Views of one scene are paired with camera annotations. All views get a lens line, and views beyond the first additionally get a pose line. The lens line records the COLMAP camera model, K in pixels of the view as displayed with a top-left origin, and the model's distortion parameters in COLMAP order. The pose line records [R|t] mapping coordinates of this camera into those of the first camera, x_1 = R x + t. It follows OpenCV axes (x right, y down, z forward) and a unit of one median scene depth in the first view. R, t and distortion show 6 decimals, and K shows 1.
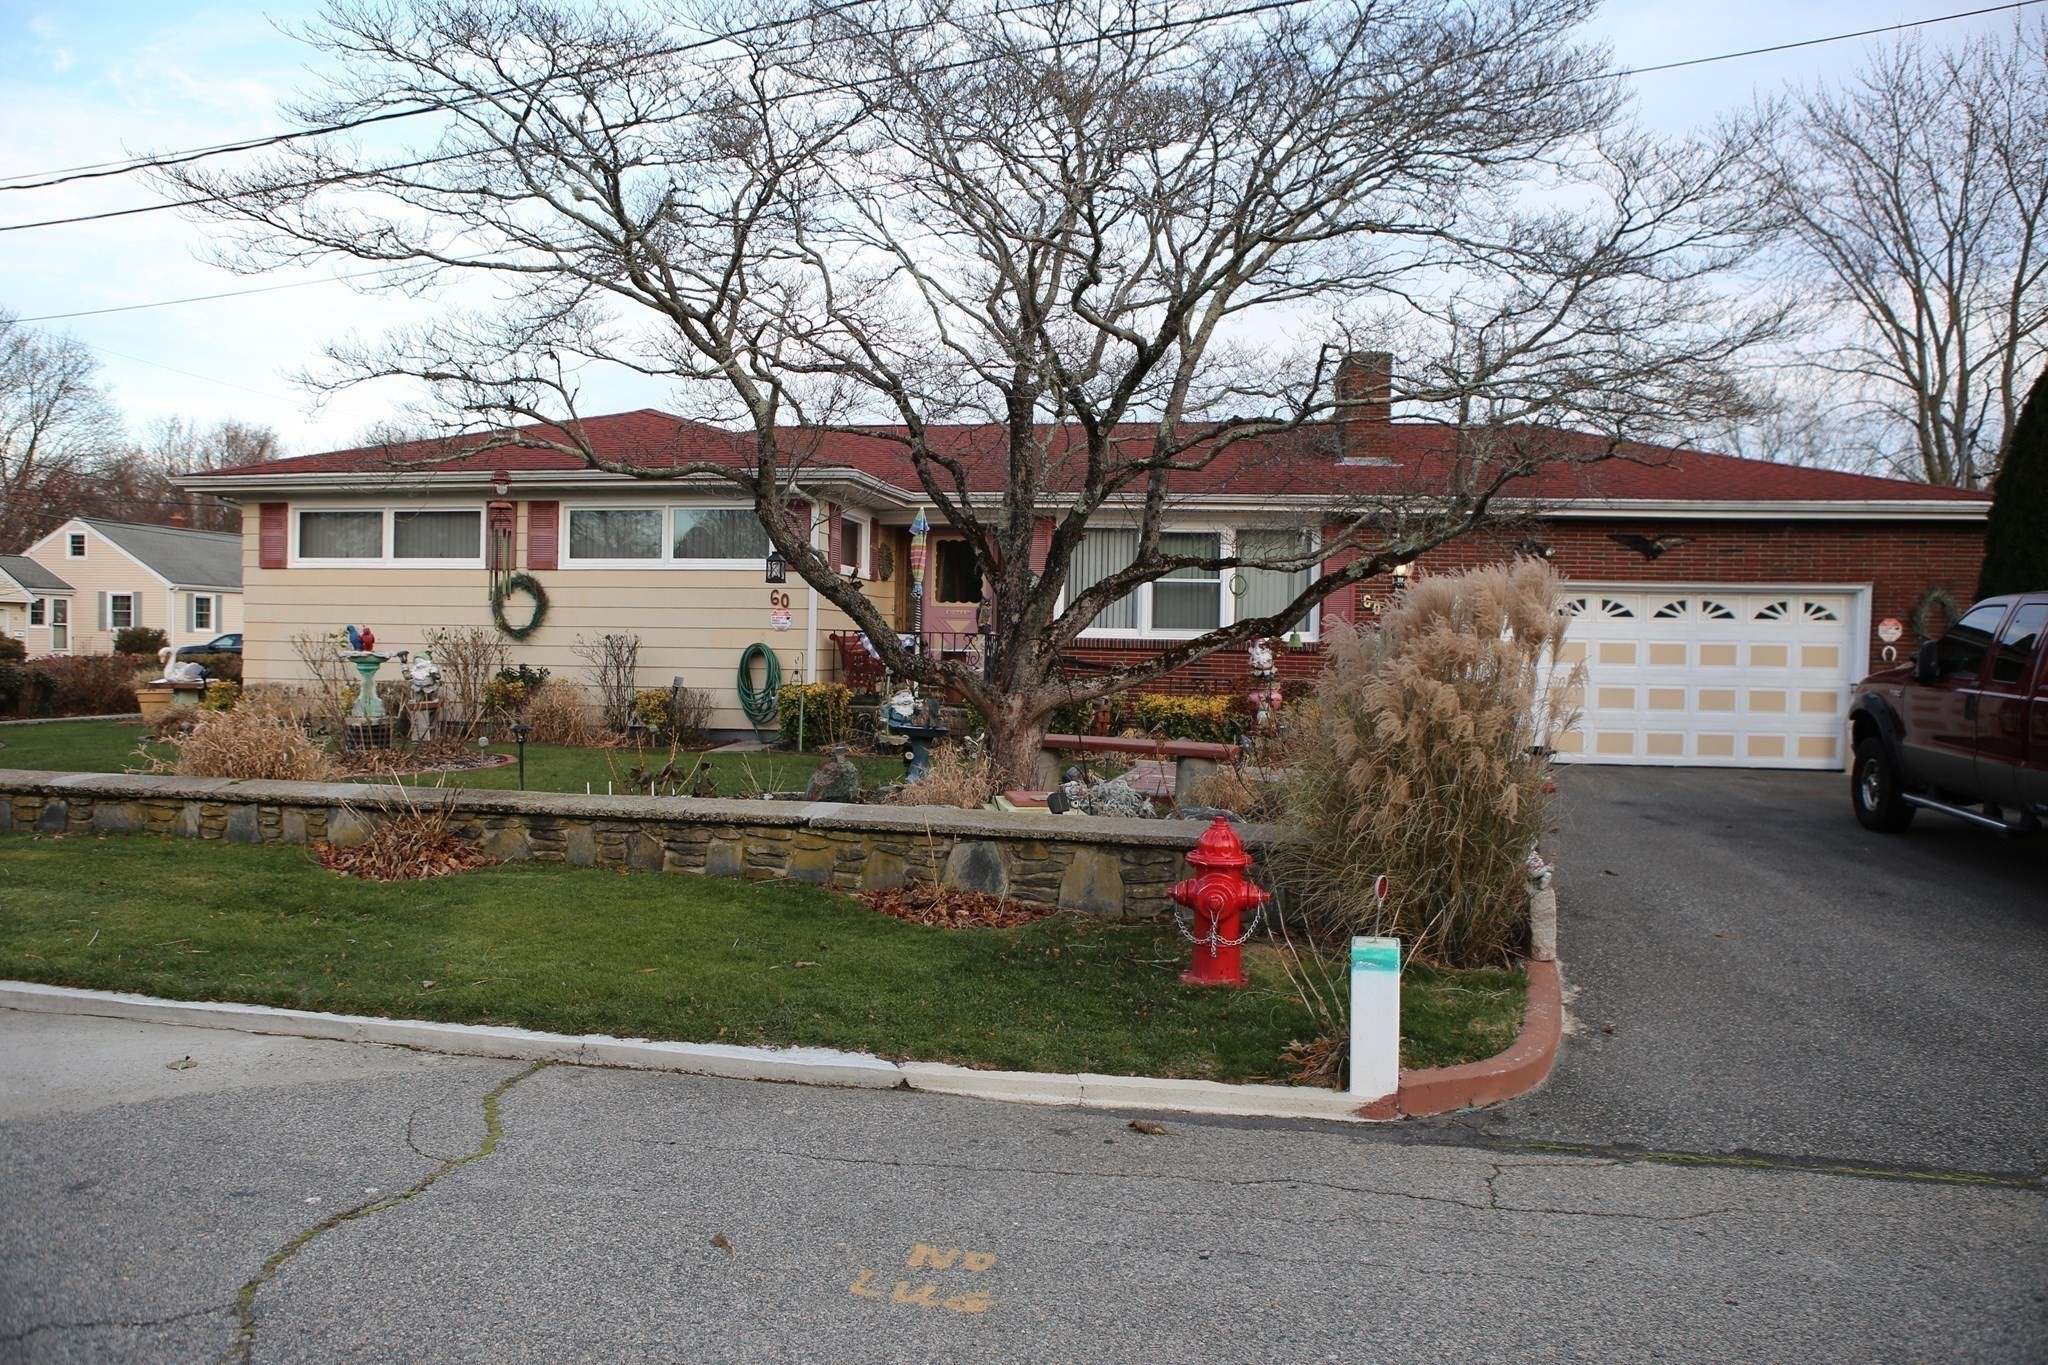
lens RADIAL K [[1402.0, 0, 1027.4], [0, 1402.0, 684.1], [0, 0, 1]] dist [-0.110554, 0.082515]
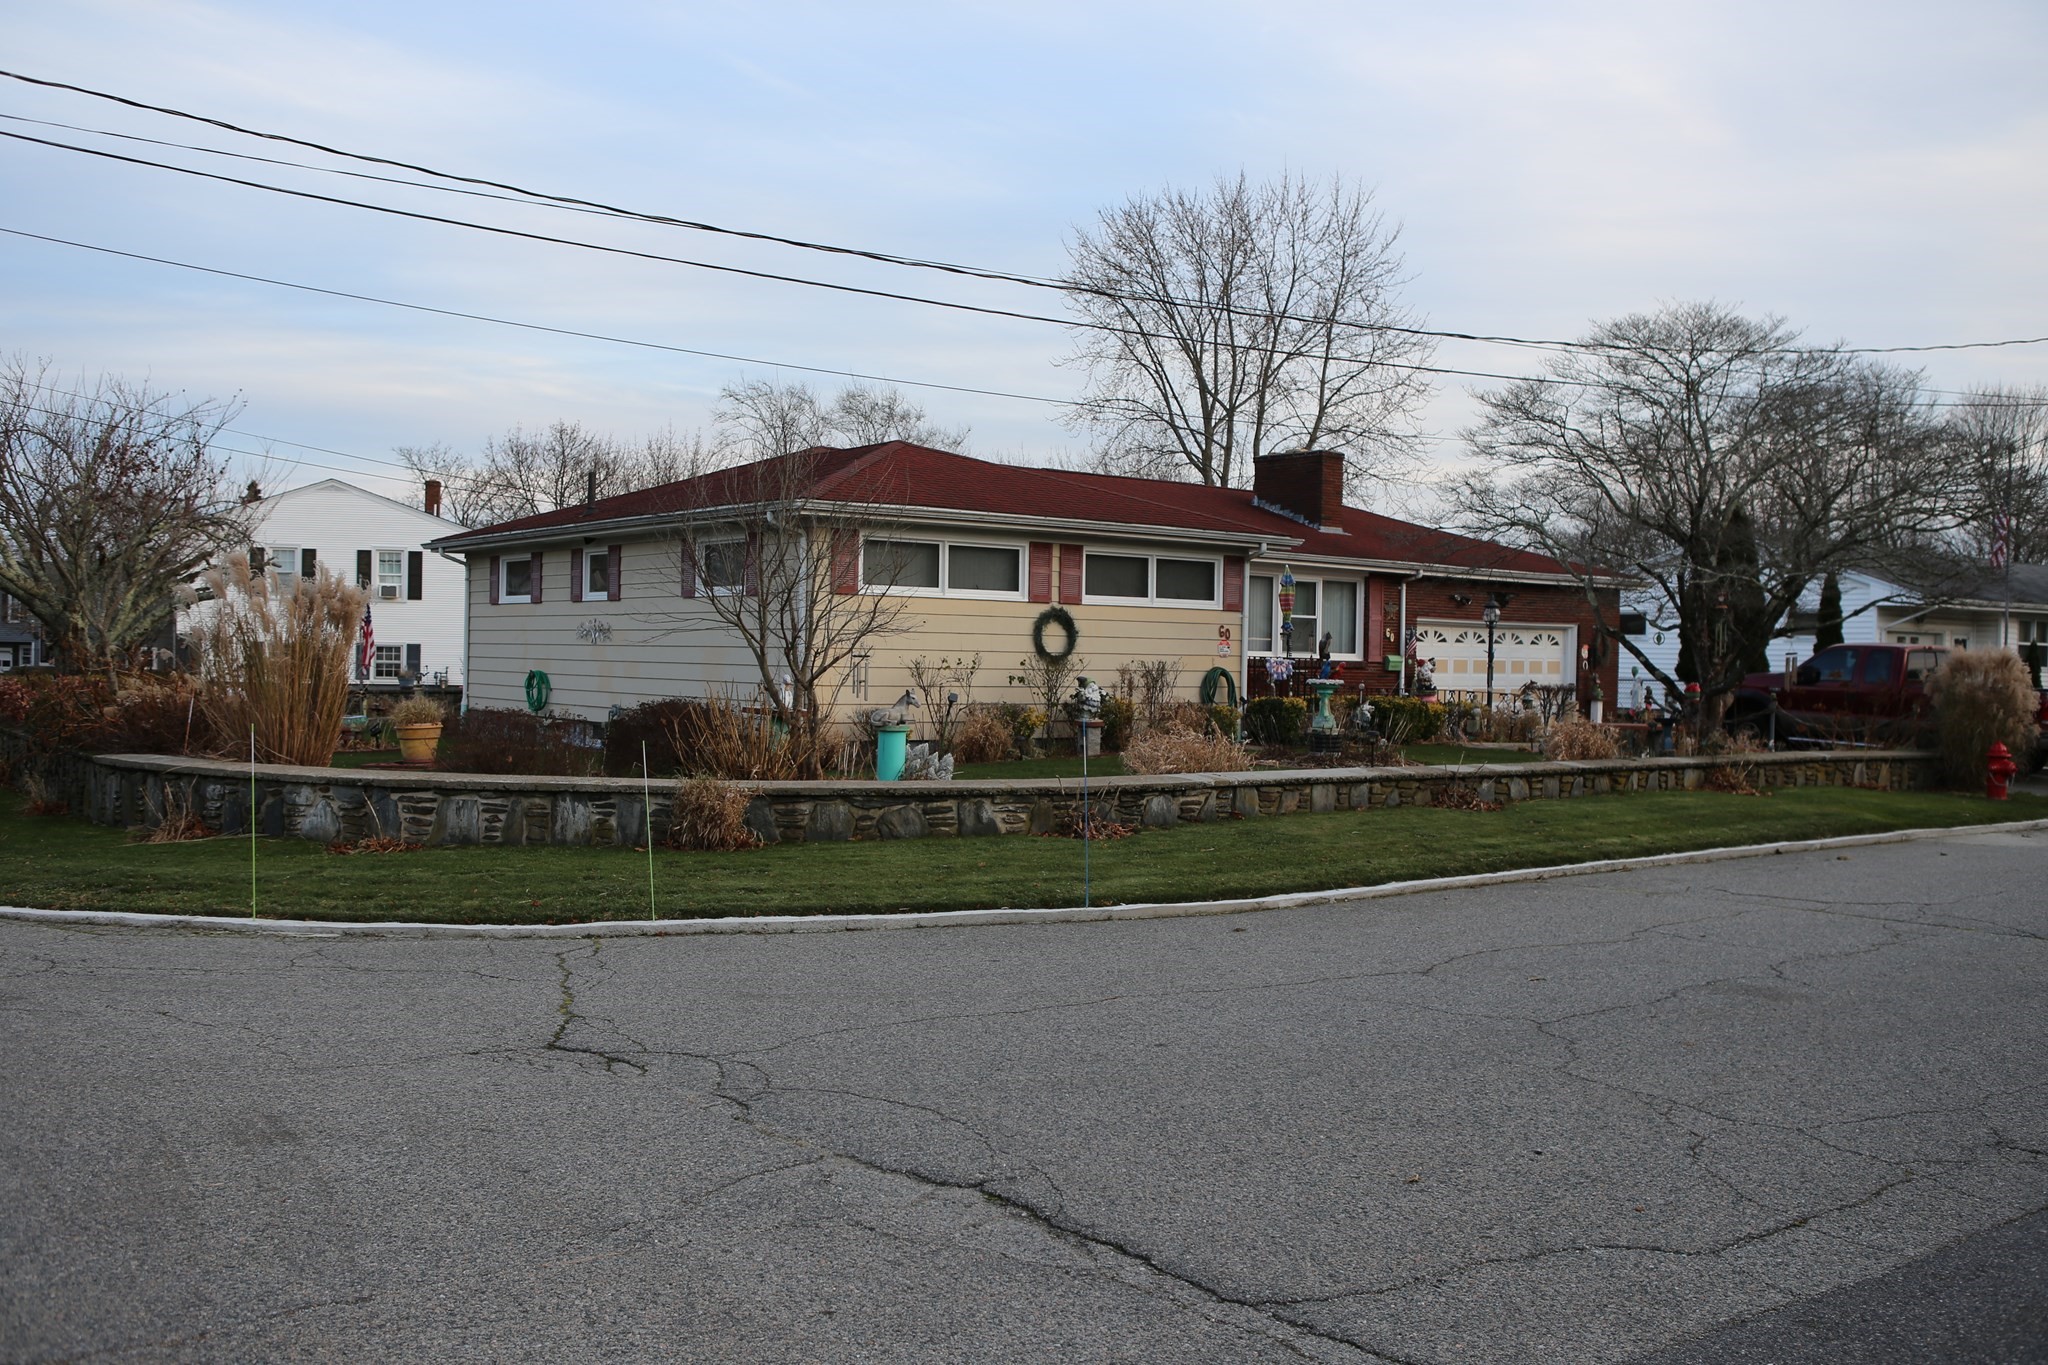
lens RADIAL K [[1738.9, 0, 1024.0], [0, 1738.9, 682.5], [0, 0, 1]] dist [-0.074596, -0.000358]
pose [[0.682937, -0.016264, 0.730296, -1.429905], [0.009906, 0.999866, 0.013004, -0.036263], [-0.730410, -0.001647, 0.683007, 0.037558]]
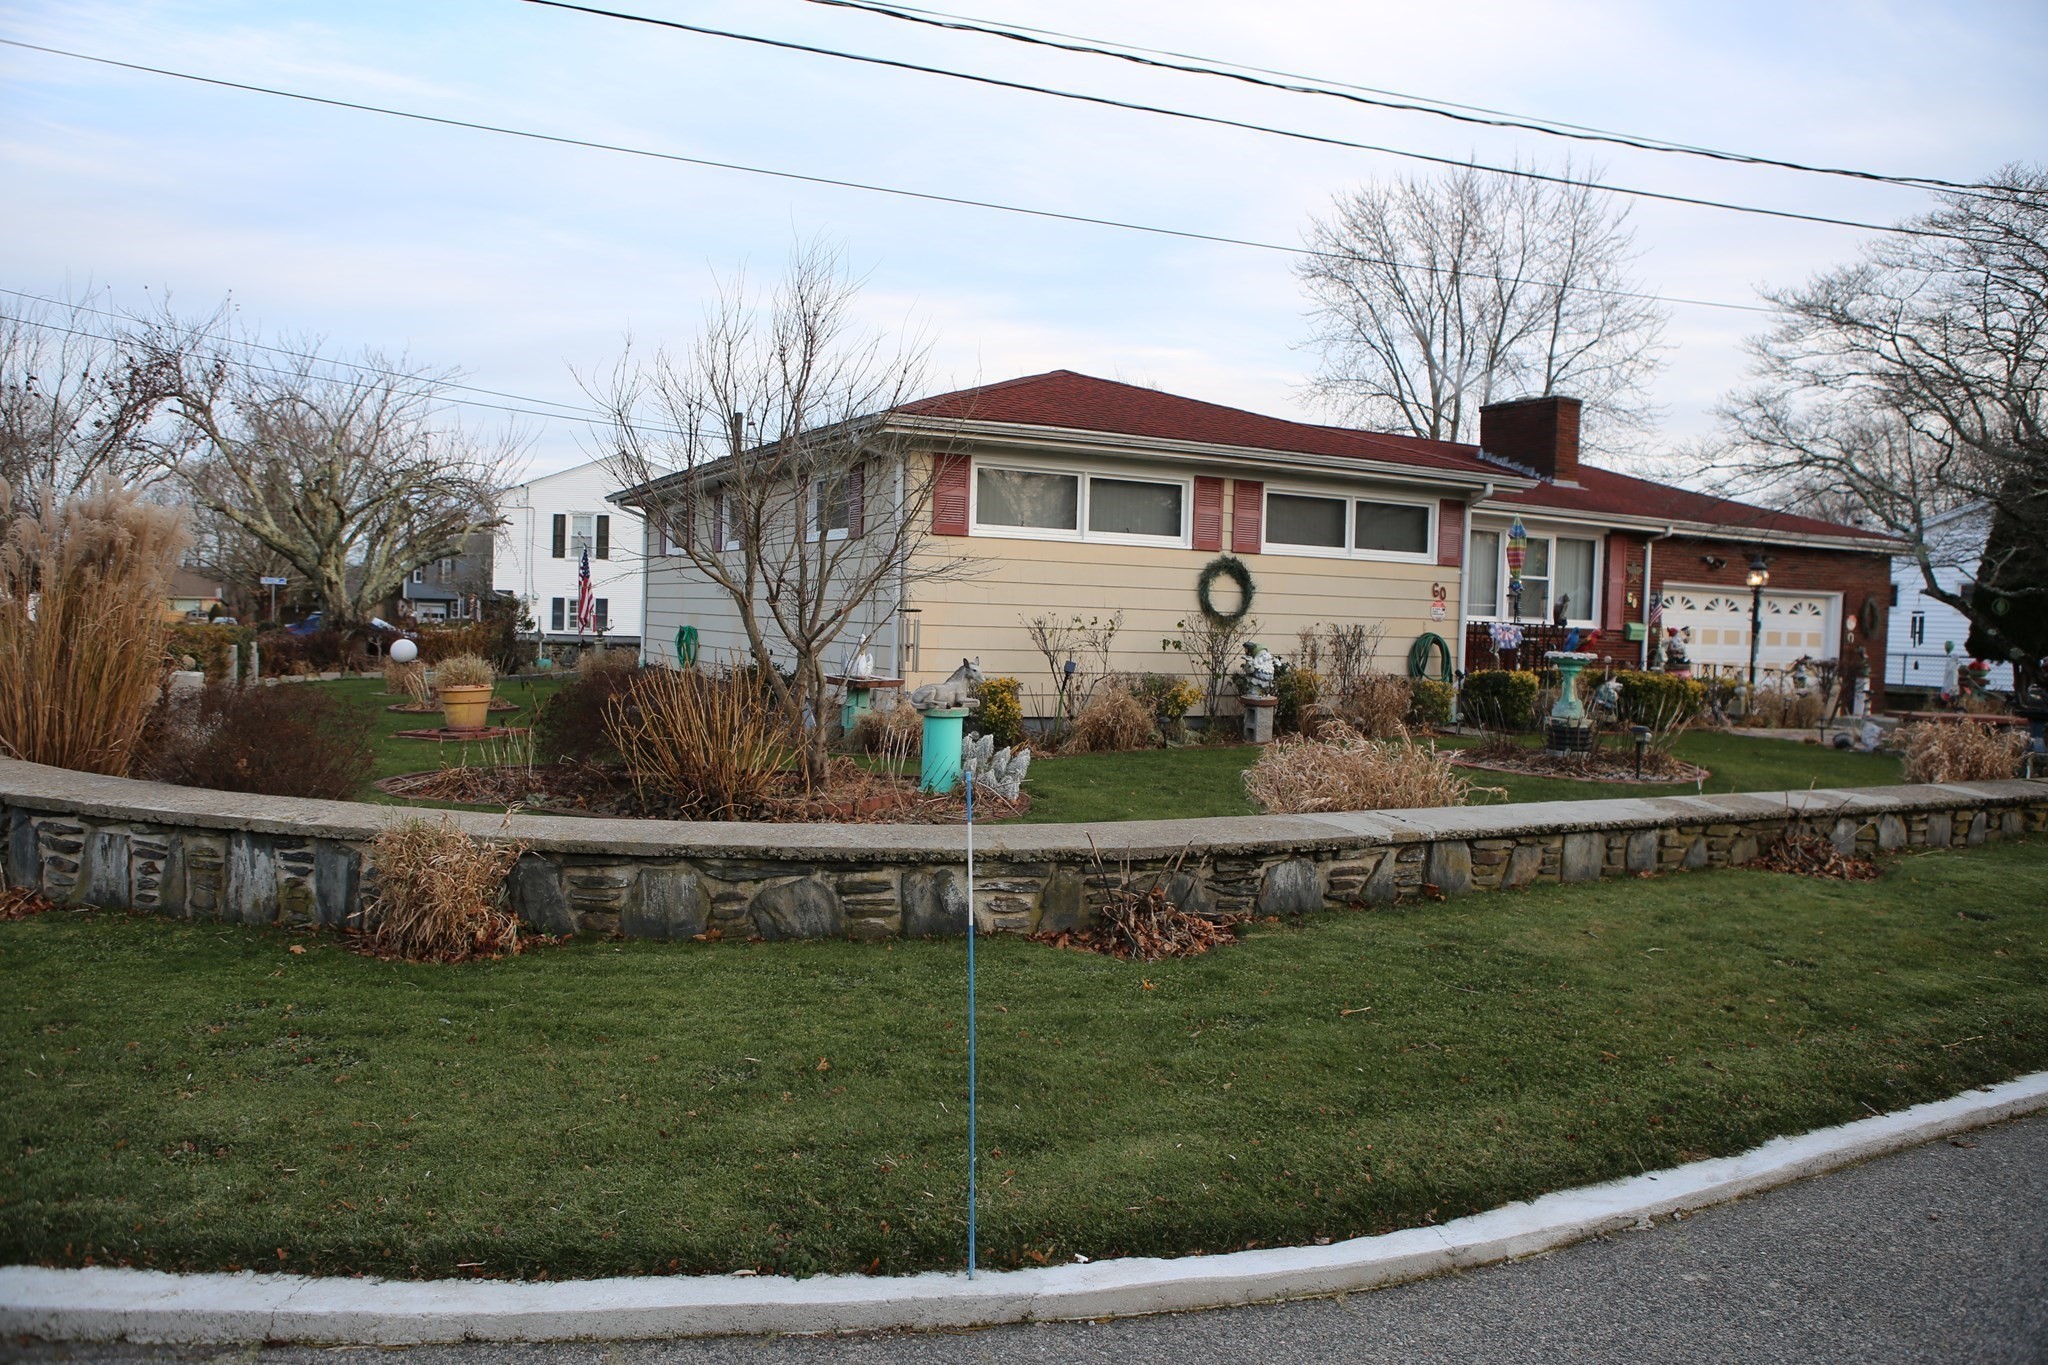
lens RADIAL K [[1402.0, 0, 1027.4], [0, 1402.0, 684.1], [0, 0, 1]] dist [-0.110554, 0.082515]
pose [[0.803970, -0.023060, 0.594223, -1.036217], [-0.003654, 0.999037, 0.043713, -0.034211], [-0.594659, -0.037315, 0.803112, 0.315886]]
